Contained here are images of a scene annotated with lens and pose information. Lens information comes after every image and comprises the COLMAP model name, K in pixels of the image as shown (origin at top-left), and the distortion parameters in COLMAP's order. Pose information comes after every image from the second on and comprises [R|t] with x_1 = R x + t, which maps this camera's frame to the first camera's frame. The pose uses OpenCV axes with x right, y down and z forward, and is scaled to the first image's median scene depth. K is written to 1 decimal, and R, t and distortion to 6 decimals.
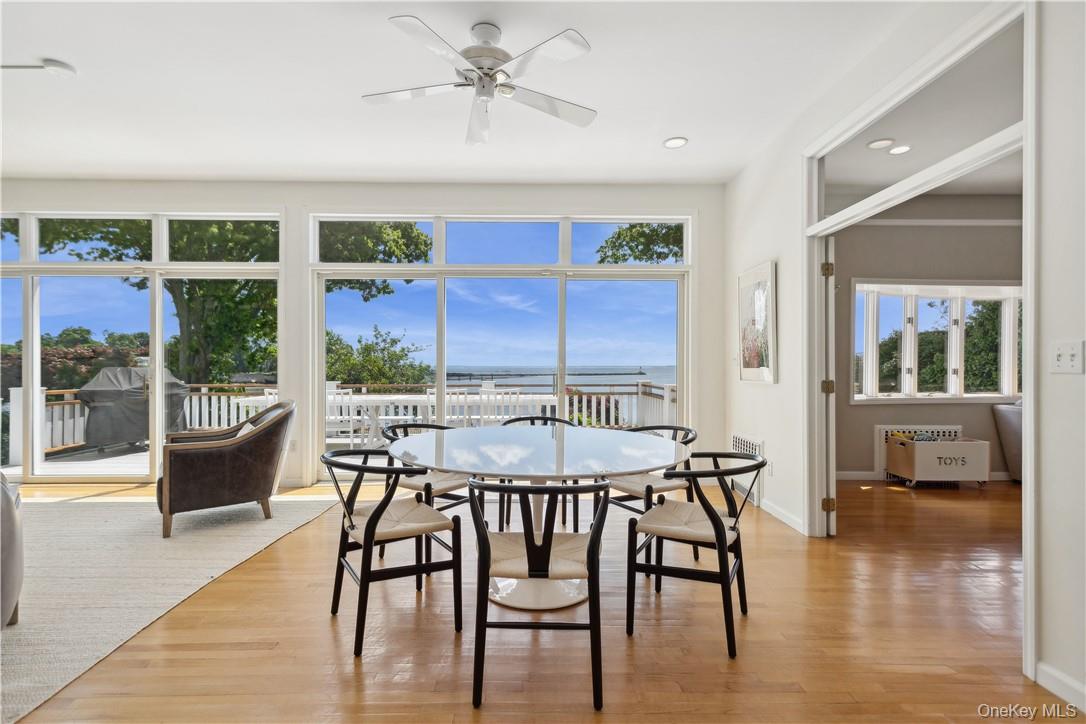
lens RADIAL K [[550.3, 0, 572.0], [0, 550.3, 367.7], [0, 0, 1]] dist [0.002503, 0.000812]
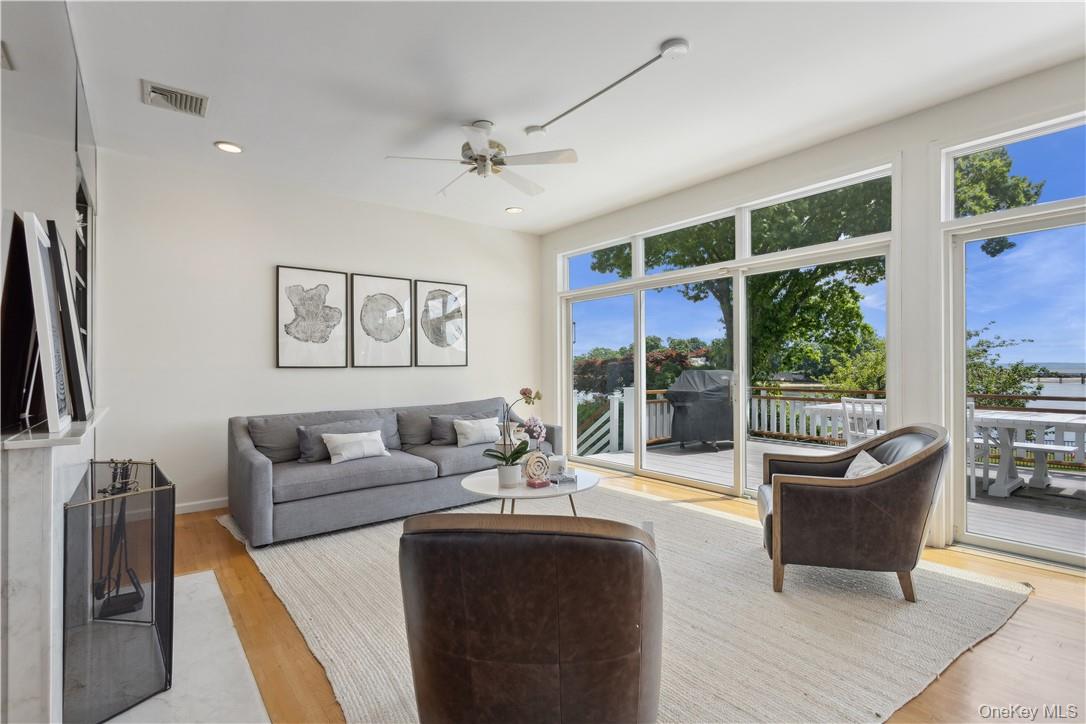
lens RADIAL K [[512.2, 0, 540.6], [0, 512.2, 363.7], [0, 0, 1]] dist [0.000625, 0.000436]
pose [[0.593433, -0.006296, -0.804859, -0.258233], [0.004622, 0.999980, -0.004415, -0.013479], [0.804870, -0.001100, 0.593450, 0.217474]]
